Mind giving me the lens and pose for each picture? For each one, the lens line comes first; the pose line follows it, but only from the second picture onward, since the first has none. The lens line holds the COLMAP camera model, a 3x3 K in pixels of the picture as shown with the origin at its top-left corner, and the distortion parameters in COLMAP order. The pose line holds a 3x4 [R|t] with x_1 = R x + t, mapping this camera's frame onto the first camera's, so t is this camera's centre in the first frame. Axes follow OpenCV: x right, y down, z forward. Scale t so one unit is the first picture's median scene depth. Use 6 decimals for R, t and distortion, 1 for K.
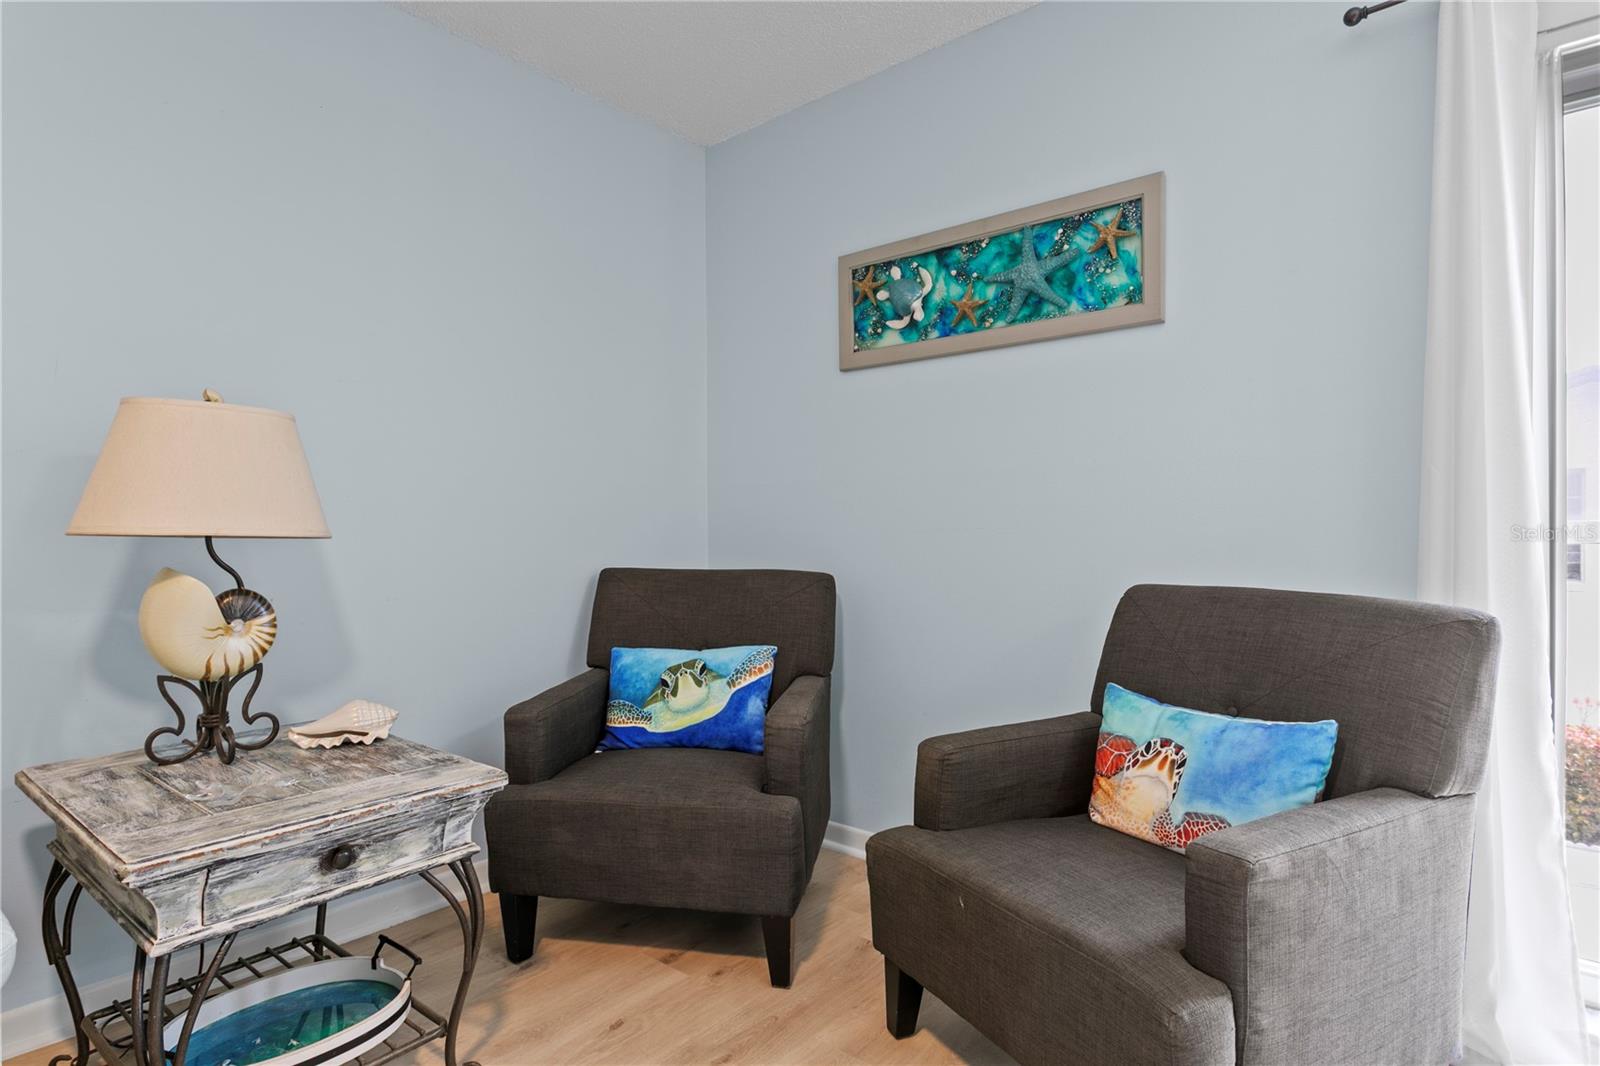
lens RADIAL K [[866.7, 0, 776.0], [0, 866.7, 537.3], [0, 0, 1]] dist [0.002186, 0.002067]
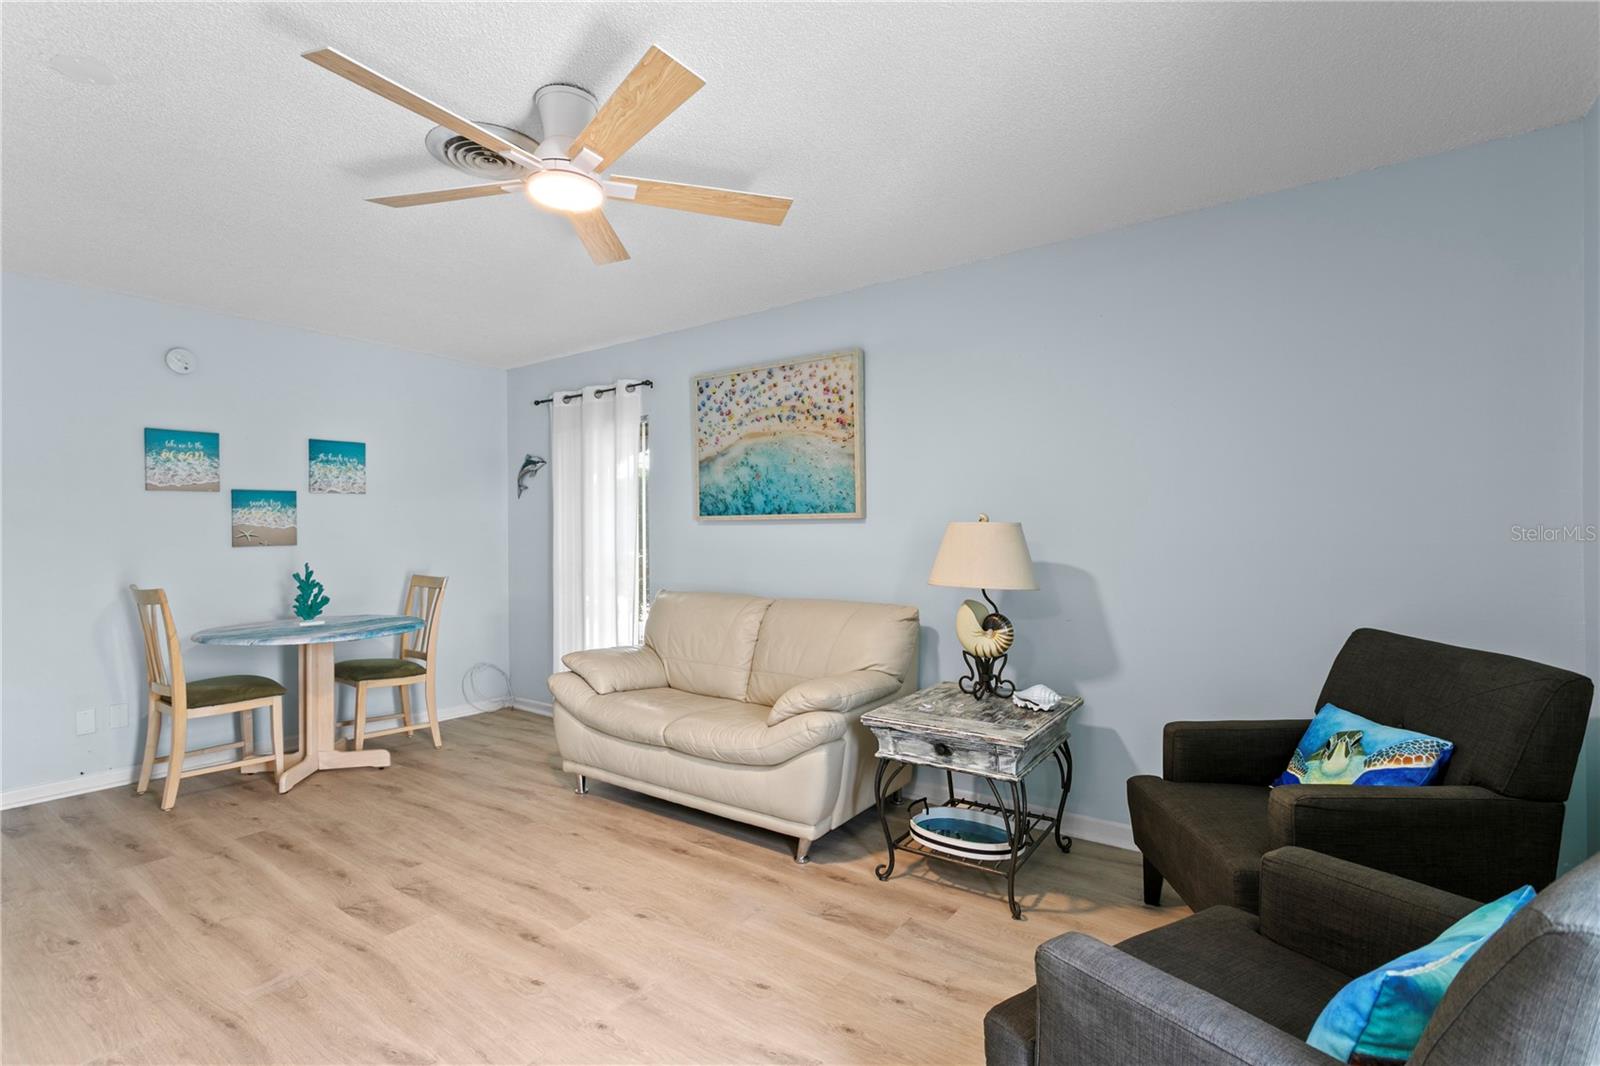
lens RADIAL K [[758.3, 0, 778.5], [0, 758.3, 536.9], [0, 0, 1]] dist [0.000857, -0.000672]
pose [[0.074517, 0.009637, -0.997173, 0.788917], [-0.001865, 0.999953, 0.009524, -0.097137], [0.997218, 0.001150, 0.074531, 0.292063]]
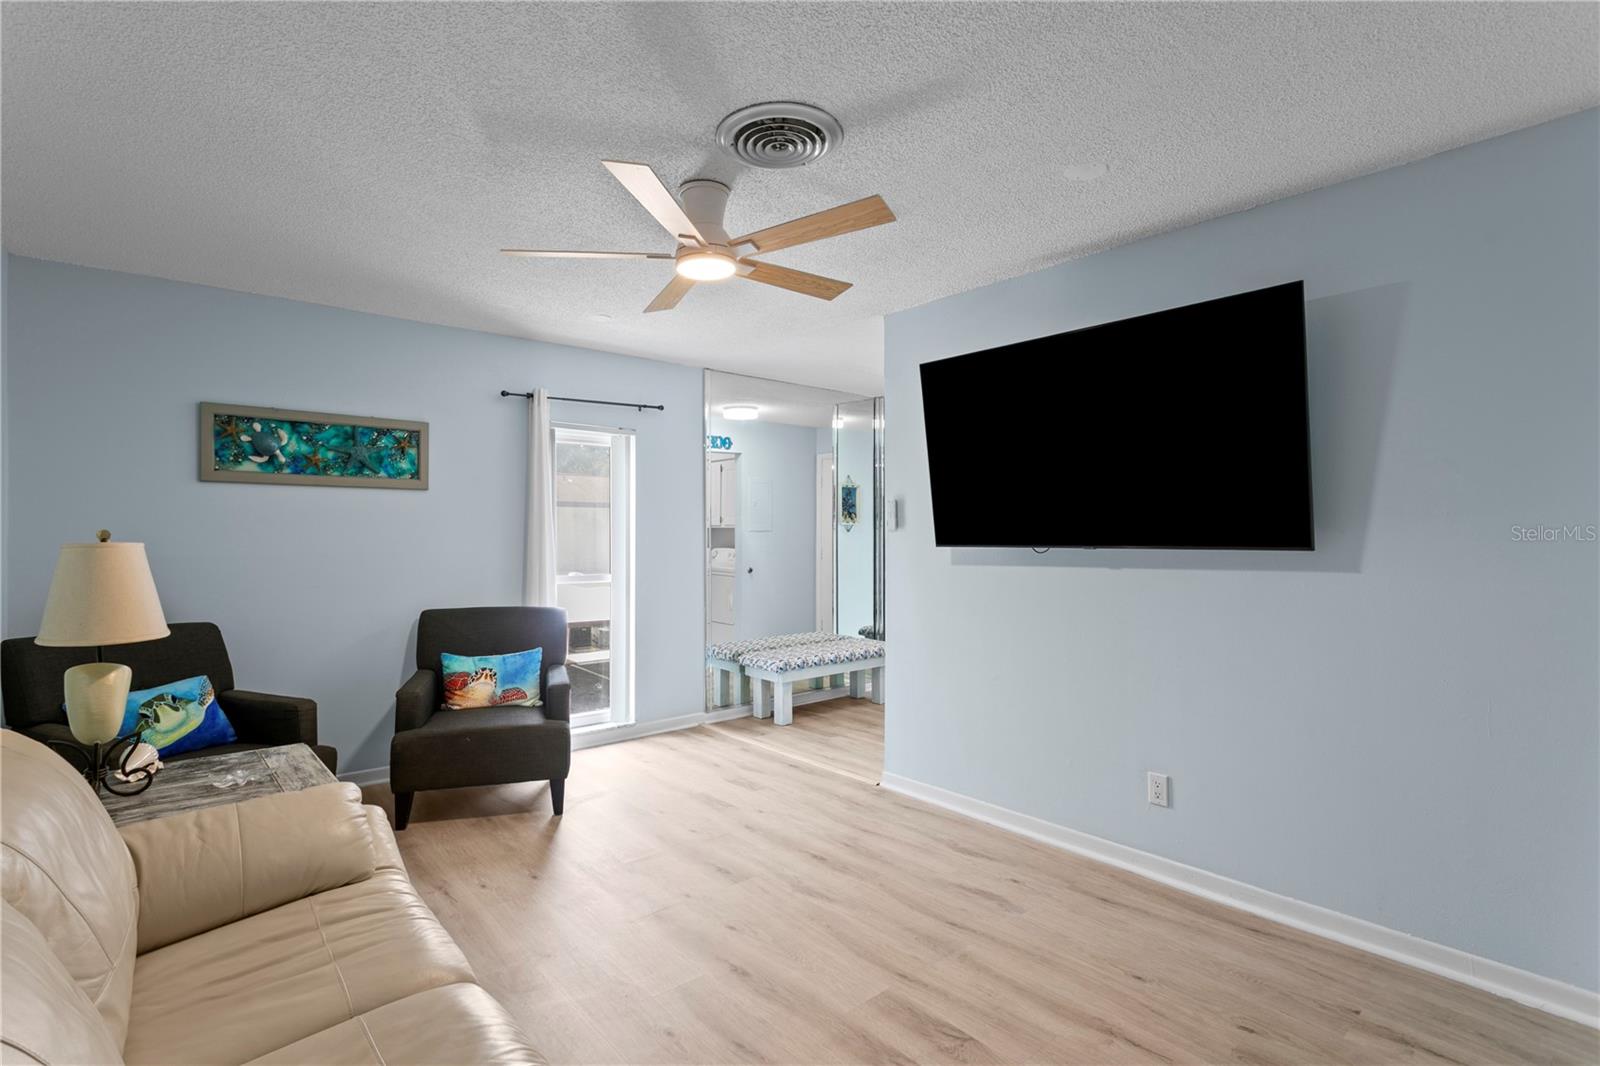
lens RADIAL K [[758.3, 0, 778.5], [0, 758.3, 536.9], [0, 0, 1]] dist [0.000857, -0.000672]
pose [[0.160781, 0.002797, 0.986986, -1.226219], [0.003388, 0.999989, -0.003385, -0.110924], [-0.986984, 0.003888, 0.160770, -0.178367]]
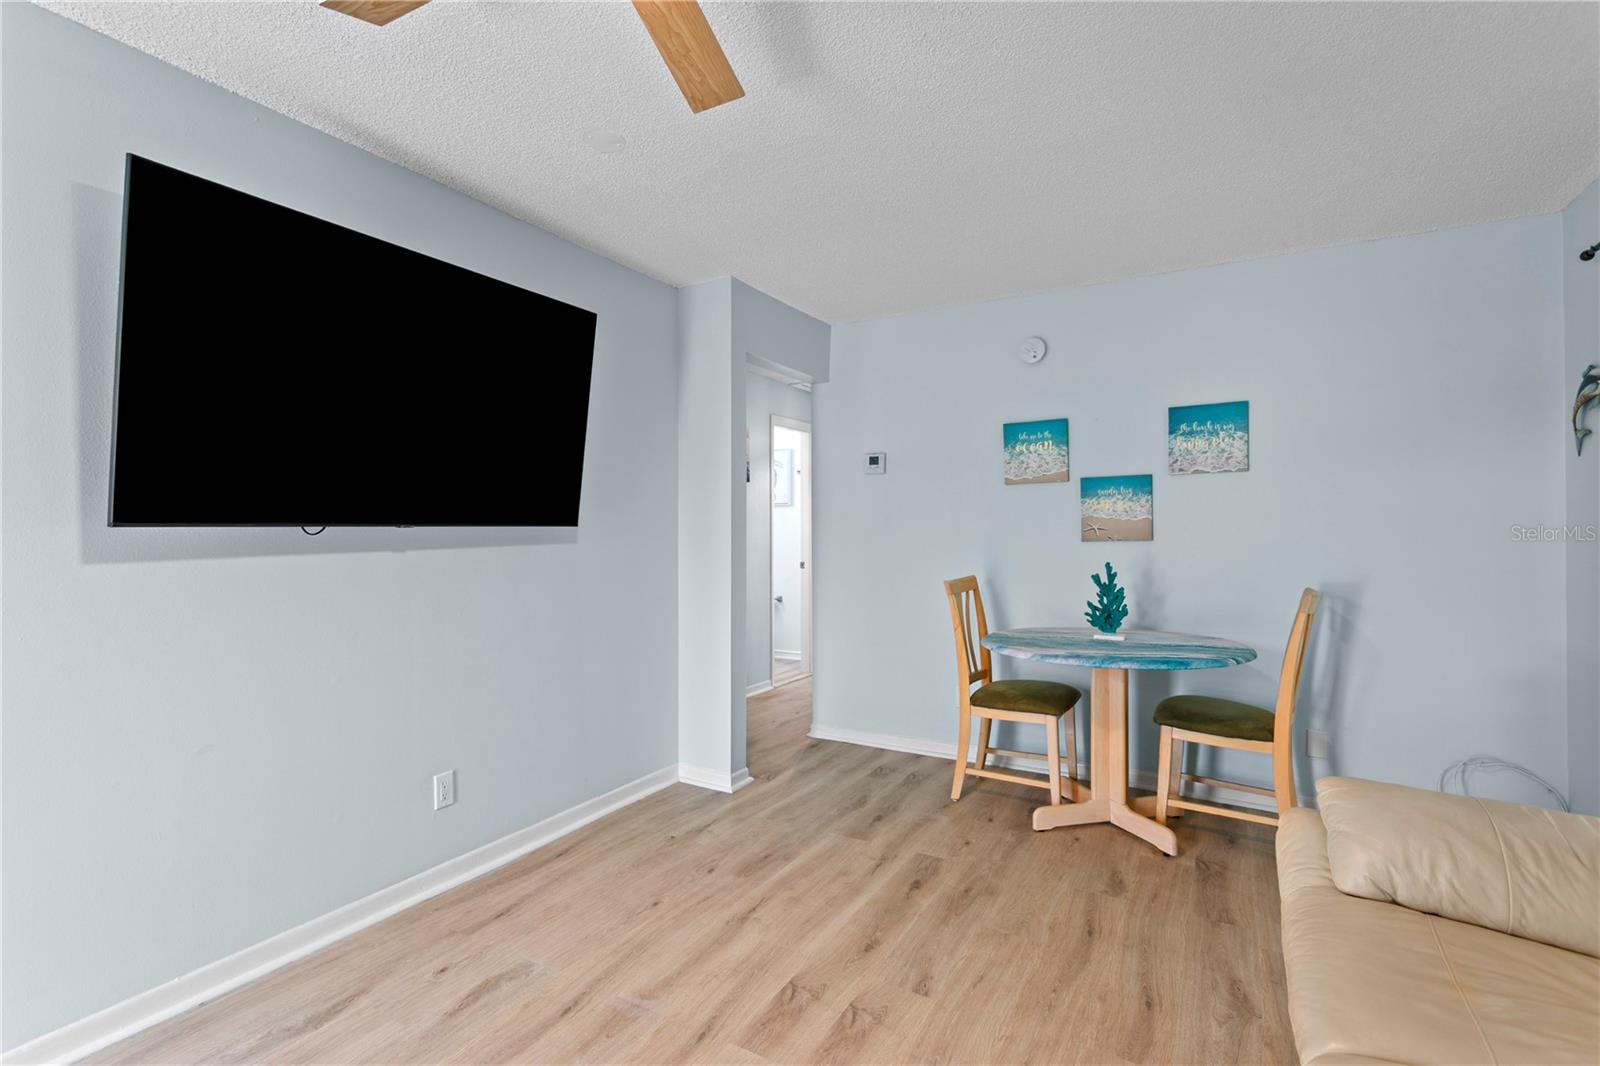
lens RADIAL K [[758.3, 0, 778.5], [0, 758.3, 536.9], [0, 0, 1]] dist [0.000857, -0.000672]
pose [[-0.984054, 0.009809, -0.177597, -0.176992], [0.007531, 0.999881, 0.013497, -0.090291], [0.177708, 0.011944, -0.984011, 0.625541]]
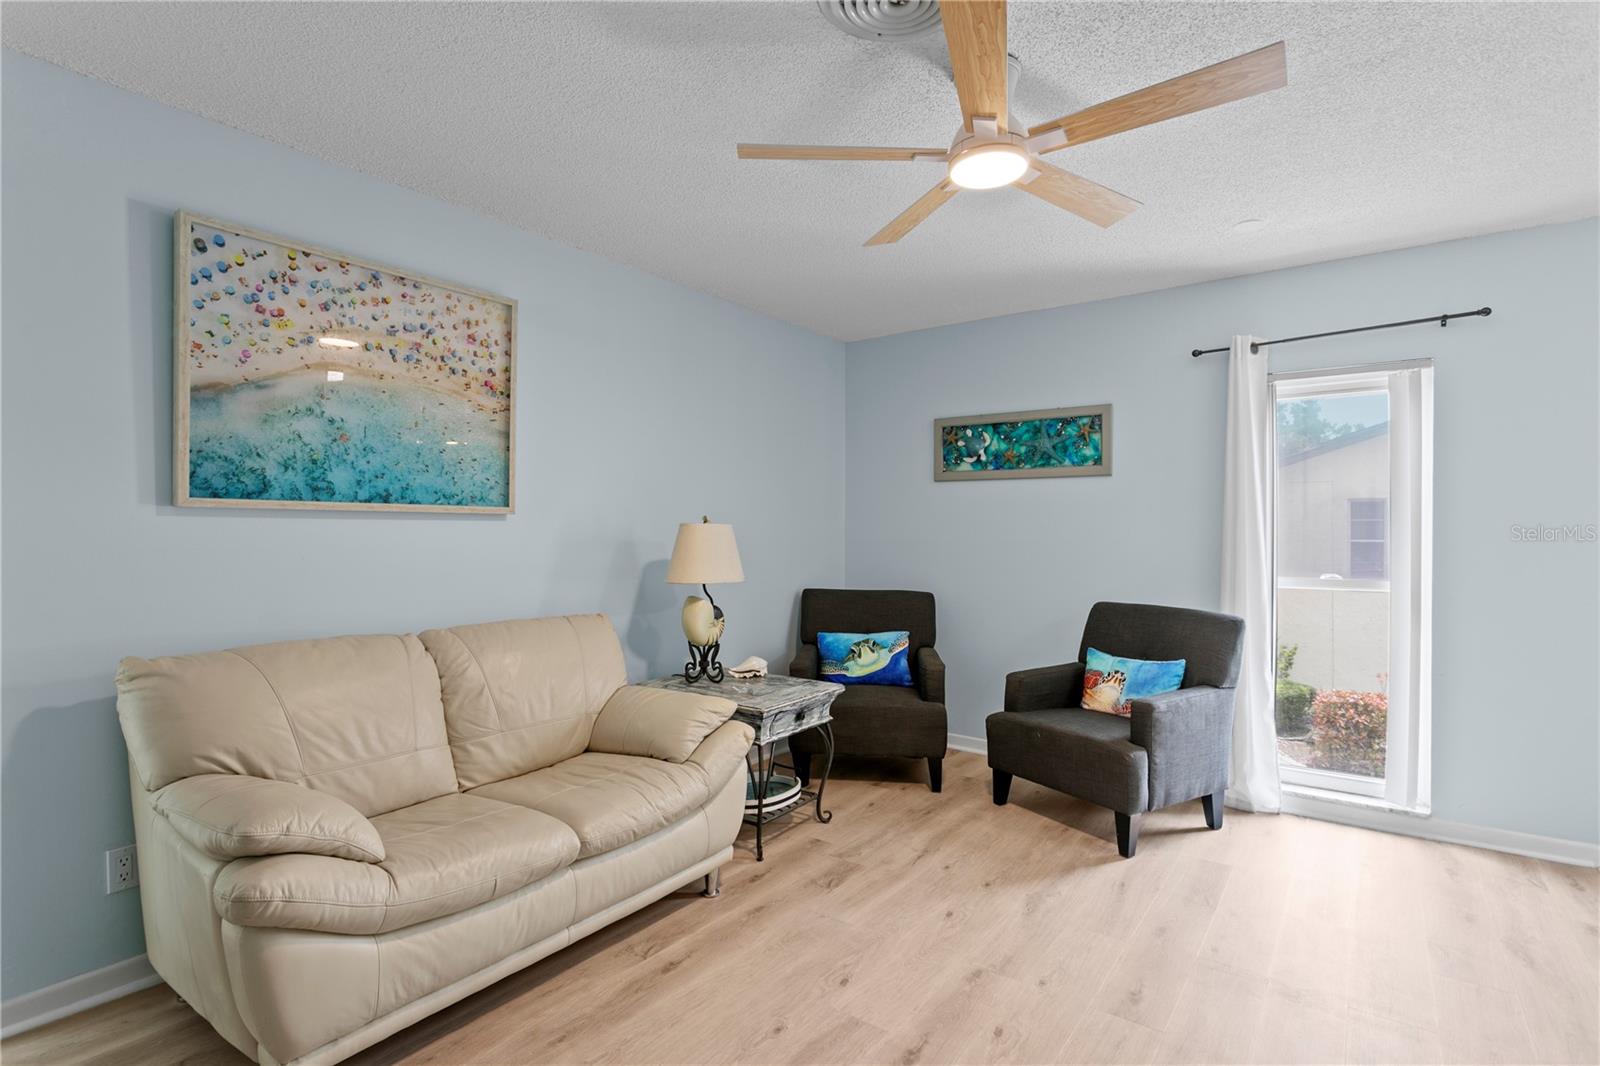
lens RADIAL K [[796.9, 0, 778.0], [0, 796.9, 533.8], [0, 0, 1]] dist [-0.012490, 0.006672]
pose [[0.997147, 0.008668, 0.074987, -0.459998], [-0.008500, 0.999961, -0.002558, -0.089758], [-0.075006, 0.001913, 0.997181, -0.786298]]
